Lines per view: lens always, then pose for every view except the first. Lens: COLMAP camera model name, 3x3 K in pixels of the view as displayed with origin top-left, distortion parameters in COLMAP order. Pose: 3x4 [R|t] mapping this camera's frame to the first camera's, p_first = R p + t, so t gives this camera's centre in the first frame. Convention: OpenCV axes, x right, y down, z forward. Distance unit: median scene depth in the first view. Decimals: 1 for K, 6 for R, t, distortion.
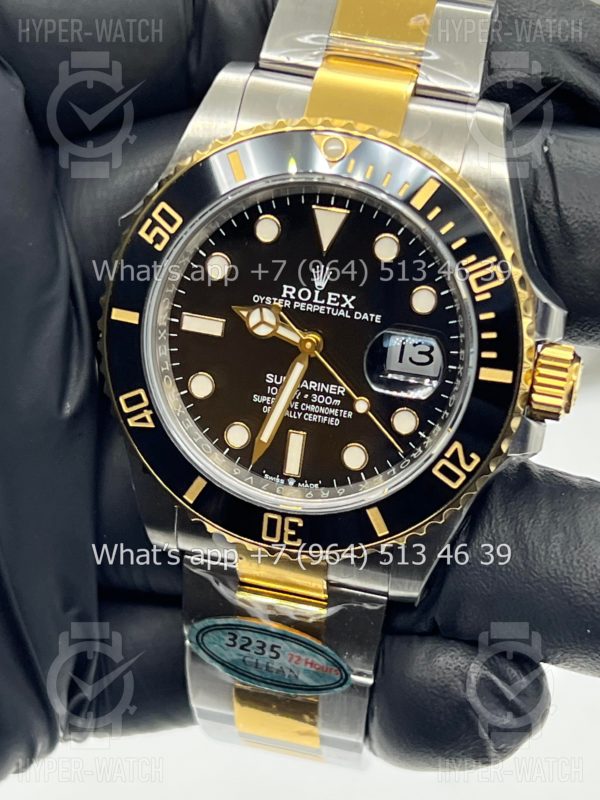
lens RADIAL K [[1827.4, 0, 293.8], [0, 1827.4, 426.8], [0, 0, 1]] dist [0.135876, 0.000000]
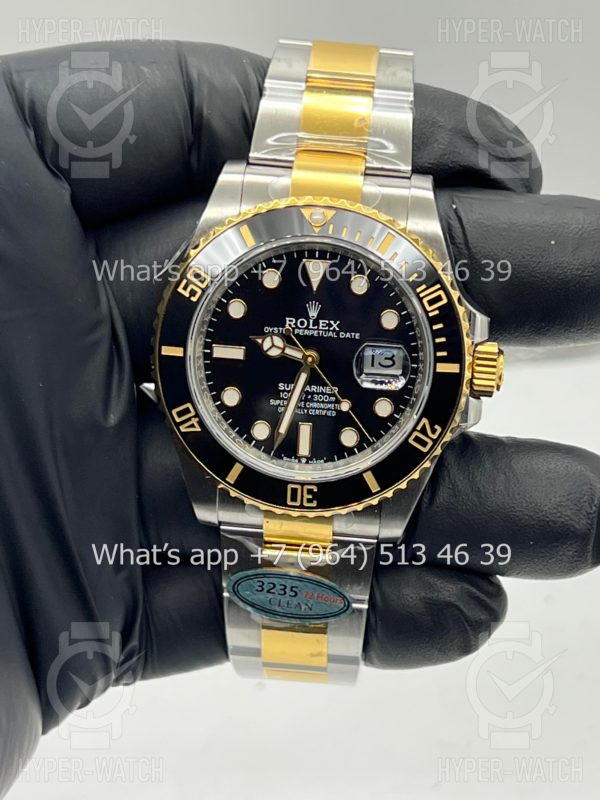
lens RADIAL K [[1827.4, 0, 272.9], [0, 1827.4, 383.4], [0, 0, 1]] dist [0.135876, 0.000000]
pose [[0.989010, -0.093087, 0.114861, -0.177860], [0.098648, 0.994162, -0.043711, 0.030668], [-0.110122, 0.054561, 0.992419, -0.362408]]
